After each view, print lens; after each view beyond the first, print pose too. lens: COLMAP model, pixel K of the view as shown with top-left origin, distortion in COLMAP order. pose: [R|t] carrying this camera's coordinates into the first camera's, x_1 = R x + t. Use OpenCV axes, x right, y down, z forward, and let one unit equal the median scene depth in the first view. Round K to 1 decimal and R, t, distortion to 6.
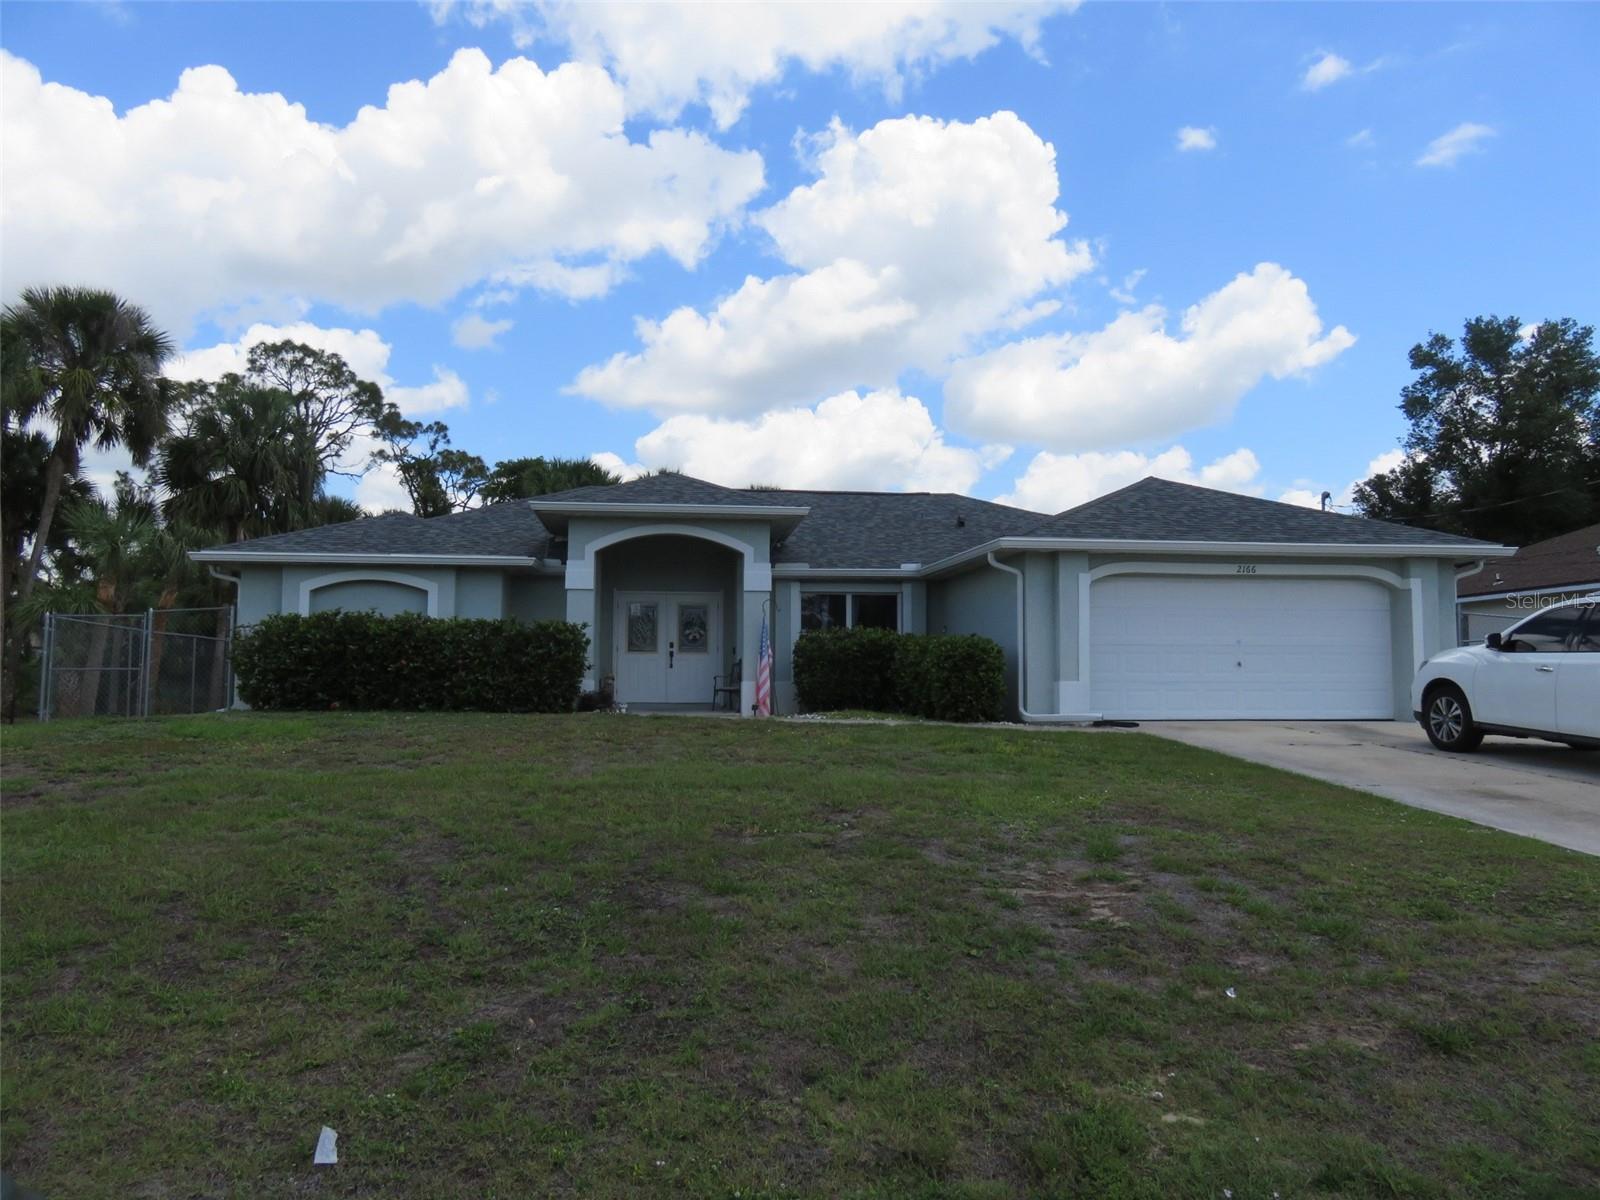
lens RADIAL K [[1260.6, 0, 800.0], [0, 1260.6, 600.0], [0, 0, 1]] dist [0.000879, 0.008944]
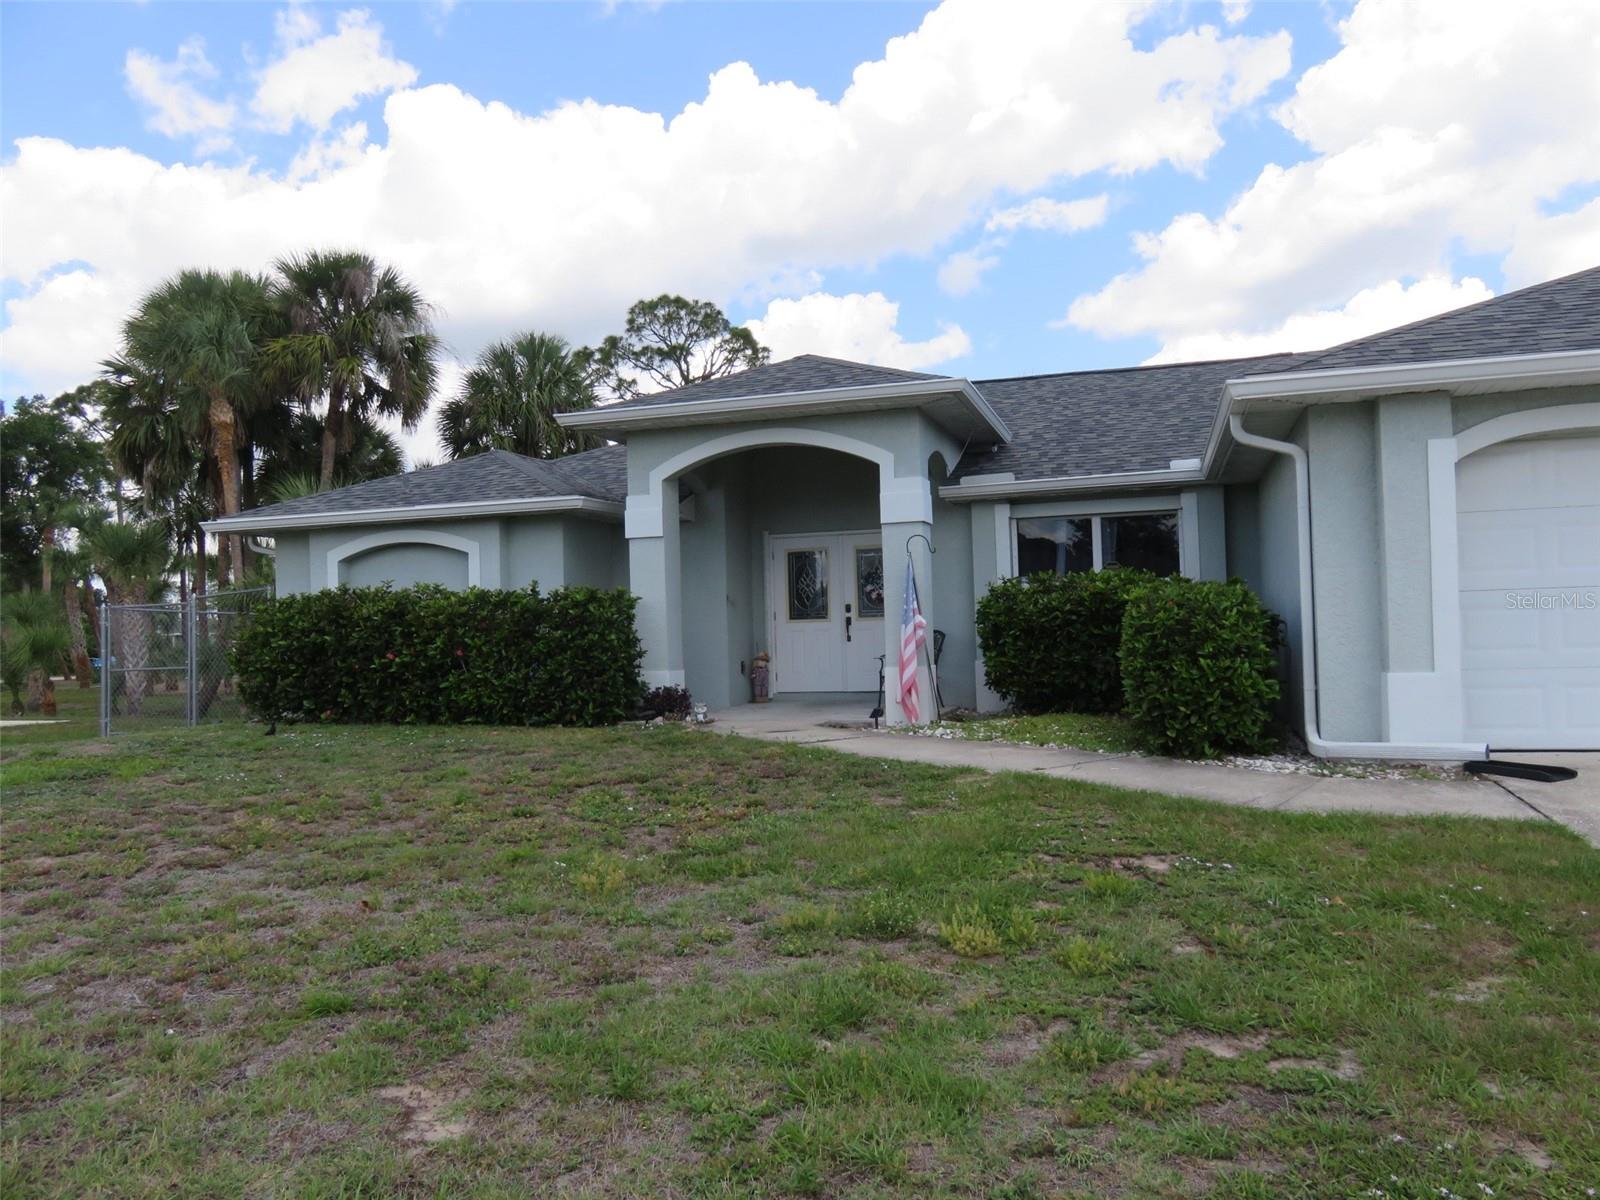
lens RADIAL K [[1260.6, 0, 800.0], [0, 1260.6, 600.0], [0, 0, 1]] dist [0.000879, 0.008944]
pose [[0.907877, -0.047302, -0.416559, 0.076253], [0.065205, 0.997455, 0.028847, 0.004243], [0.414134, -0.053352, 0.908651, 0.164141]]
